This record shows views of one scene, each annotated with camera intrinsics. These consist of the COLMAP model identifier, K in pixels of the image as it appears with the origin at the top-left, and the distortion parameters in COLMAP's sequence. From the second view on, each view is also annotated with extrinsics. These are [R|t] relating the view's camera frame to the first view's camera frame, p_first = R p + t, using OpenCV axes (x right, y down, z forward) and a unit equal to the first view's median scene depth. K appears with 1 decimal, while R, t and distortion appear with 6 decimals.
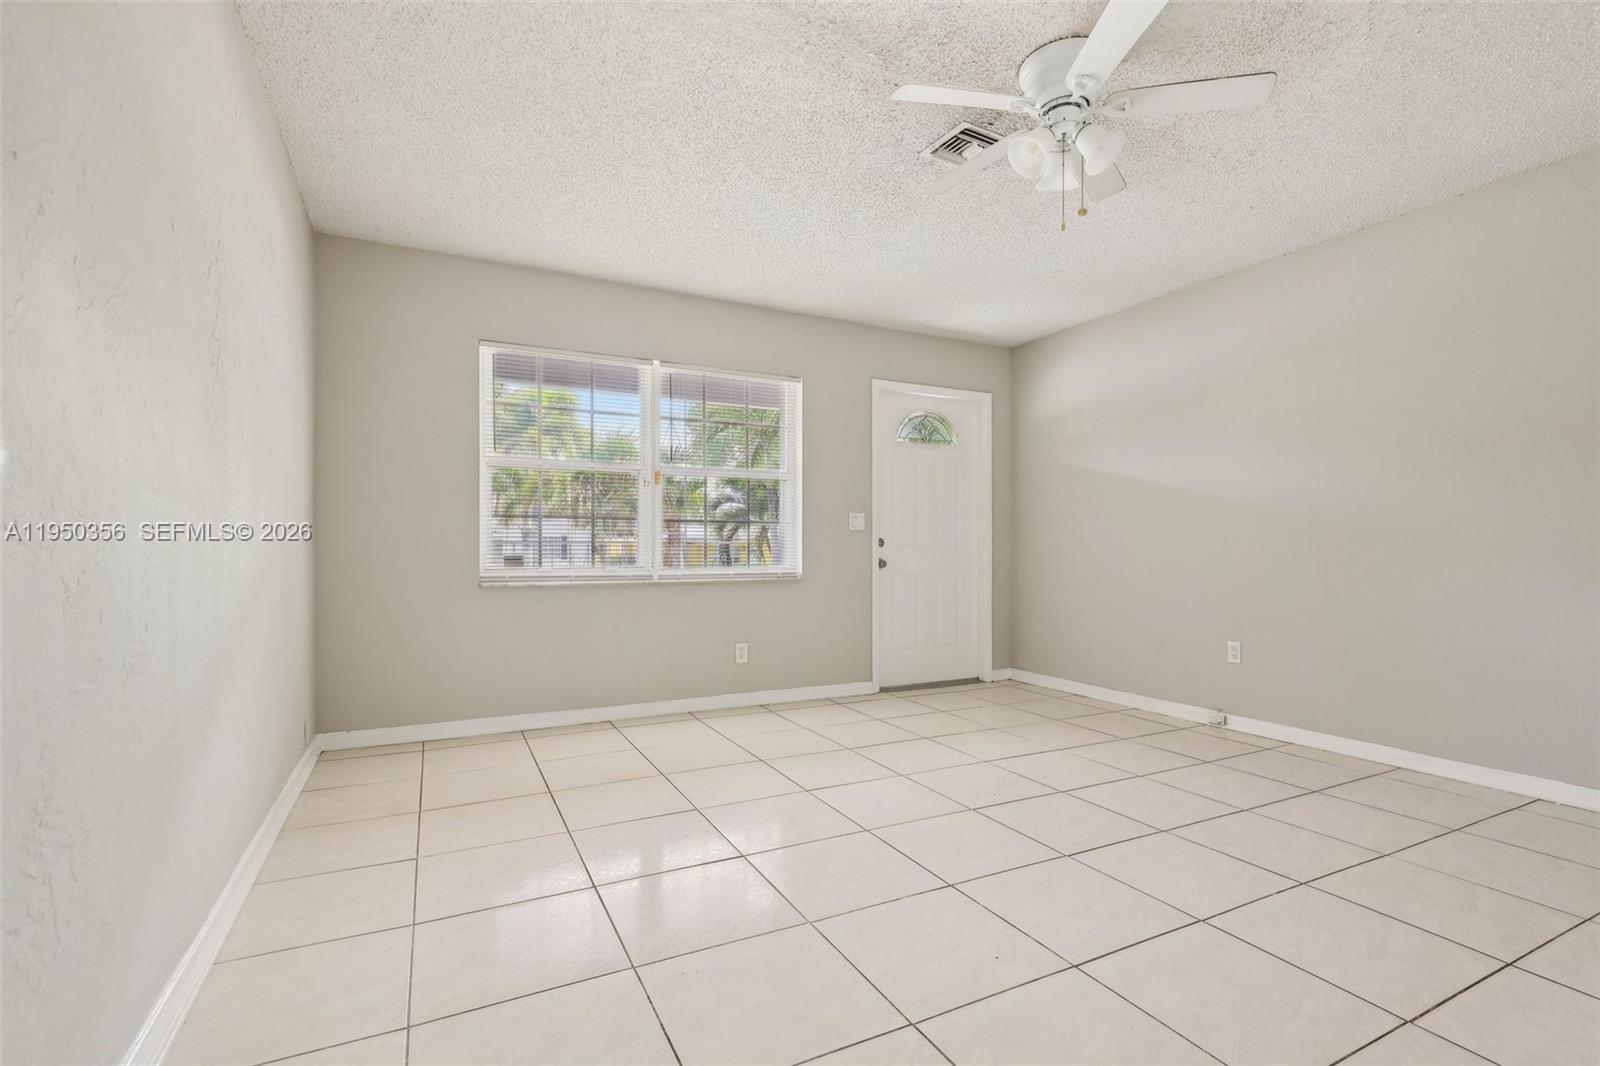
lens RADIAL K [[750.4, 0, 837.4], [0, 750.4, 553.8], [0, 0, 1]] dist [0.014621, 0.000152]
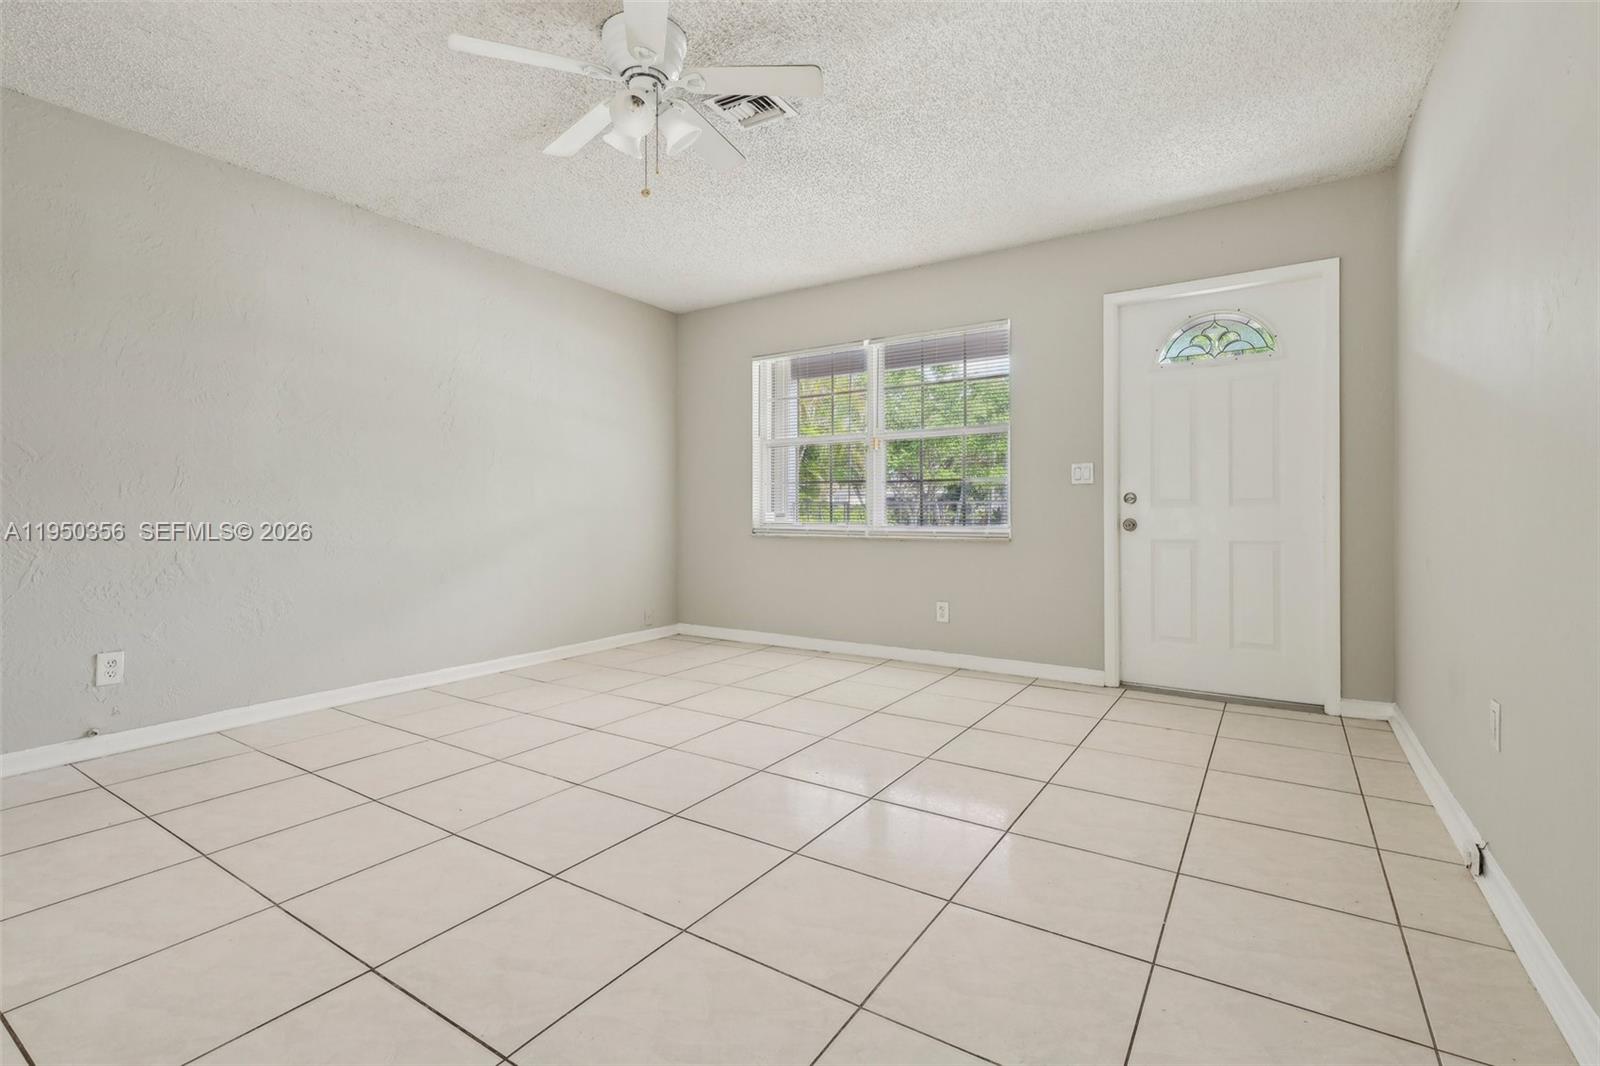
lens RADIAL K [[756.9, 0, 792.4], [0, 756.9, 515.2], [0, 0, 1]] dist [0.010986, 0.000085]
pose [[0.462033, 0.004809, -0.886850, 0.677313], [-0.002516, 0.999988, 0.004111, 0.000426], [0.886859, 0.000332, 0.462040, 0.362929]]
